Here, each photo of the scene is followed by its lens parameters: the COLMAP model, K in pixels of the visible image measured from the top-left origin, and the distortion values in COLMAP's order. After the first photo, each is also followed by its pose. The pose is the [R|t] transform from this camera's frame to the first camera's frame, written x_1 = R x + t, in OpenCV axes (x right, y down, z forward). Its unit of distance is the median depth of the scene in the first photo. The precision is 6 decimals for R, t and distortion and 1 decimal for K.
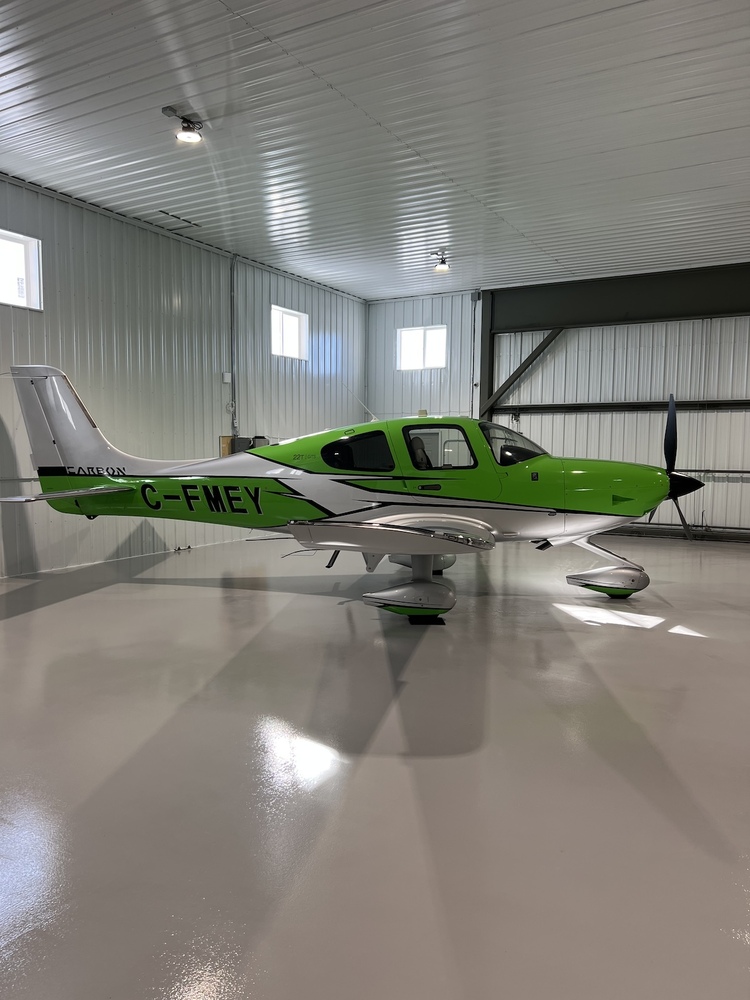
lens RADIAL K [[752.8, 0, 372.0], [0, 752.8, 500.9], [0, 0, 1]] dist [0.025542, -0.000807]
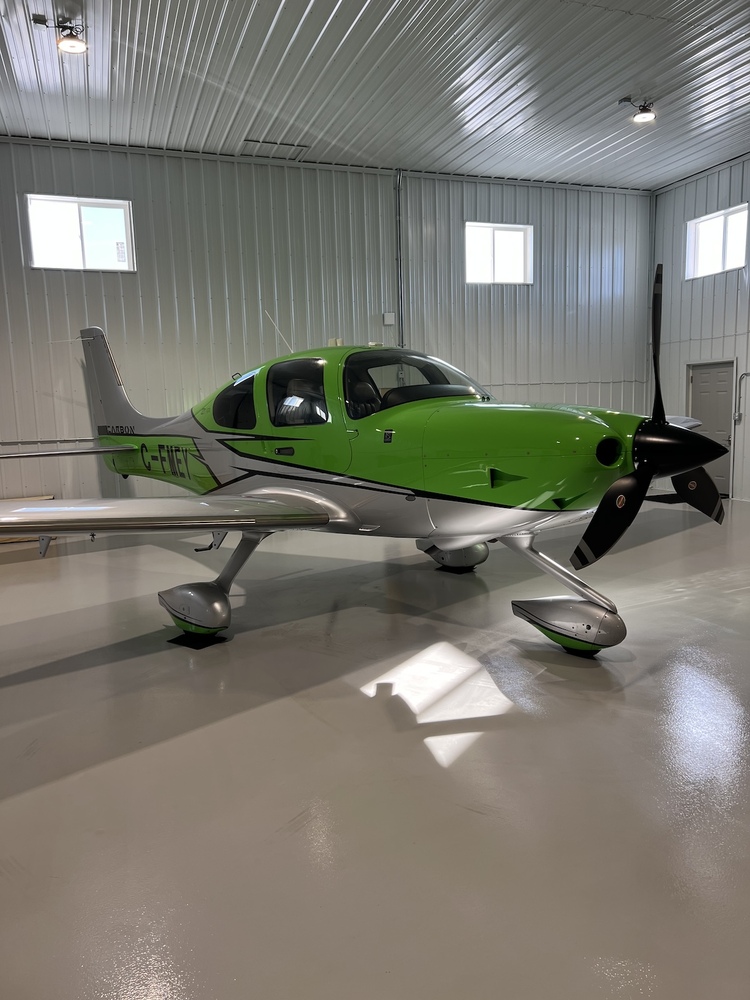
lens RADIAL K [[763.1, 0, 375.0], [0, 763.1, 500.0], [0, 0, 1]] dist [0.022292, -0.000633]
pose [[0.757669, 0.053023, -0.650482, 0.520267], [-0.014203, 0.997798, 0.064791, -0.017142], [0.652485, -0.039851, 0.756753, 0.440323]]
